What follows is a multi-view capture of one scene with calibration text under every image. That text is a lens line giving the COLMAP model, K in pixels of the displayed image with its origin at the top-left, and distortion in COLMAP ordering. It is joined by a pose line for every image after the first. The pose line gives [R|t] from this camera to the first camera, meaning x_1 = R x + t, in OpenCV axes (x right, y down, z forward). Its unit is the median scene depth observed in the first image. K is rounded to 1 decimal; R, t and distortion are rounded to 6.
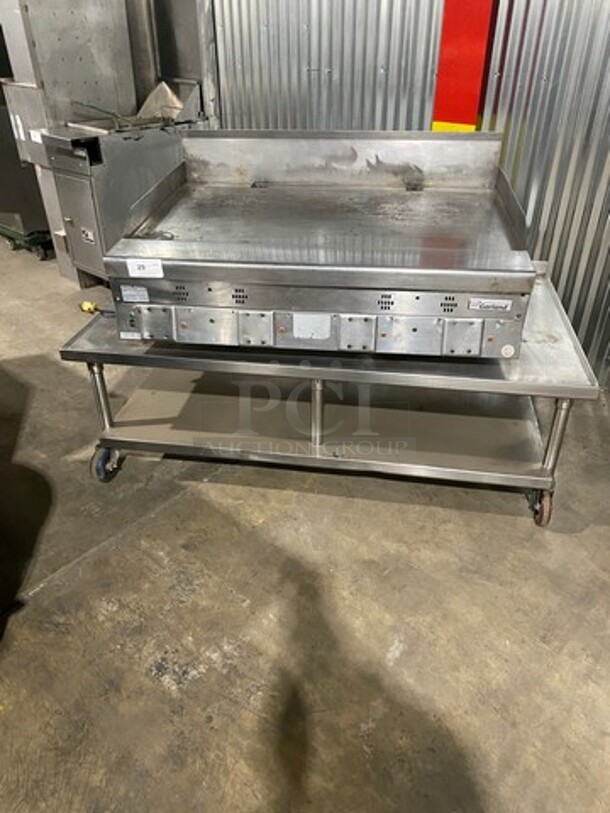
lens RADIAL K [[615.1, 0, 309.1], [0, 615.1, 406.9], [0, 0, 1]] dist [0.015485, -0.008983]
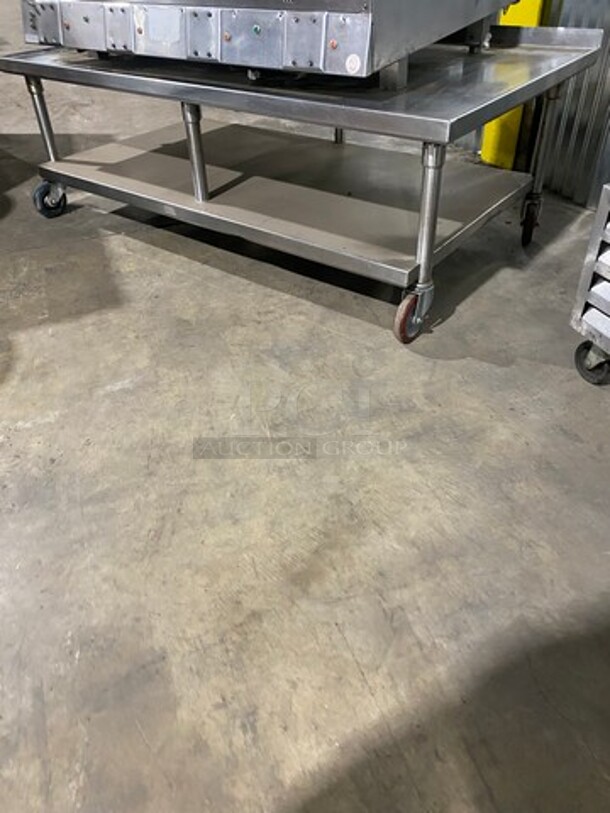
lens RADIAL K [[615.1, 0, 306.8], [0, 615.1, 406.8], [0, 0, 1]] dist [0.015485, -0.008983]
pose [[0.878282, 0.276033, -0.390418, 0.594815], [-0.236054, 0.960404, 0.147999, 0.184836], [0.415812, -0.037825, 0.908664, 0.244138]]
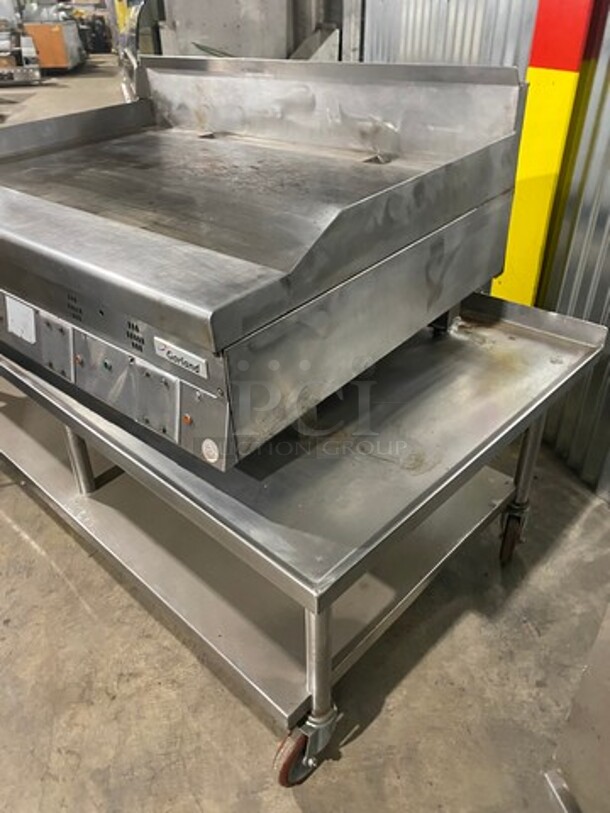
lens RADIAL K [[615.1, 0, 304.4], [0, 615.1, 398.0], [0, 0, 1]] dist [0.015485, -0.008983]
pose [[0.821577, 0.295969, -0.487250, 0.551044], [-0.300244, 0.951178, 0.071514, -0.171166], [0.484628, 0.087540, 0.870329, 0.504652]]
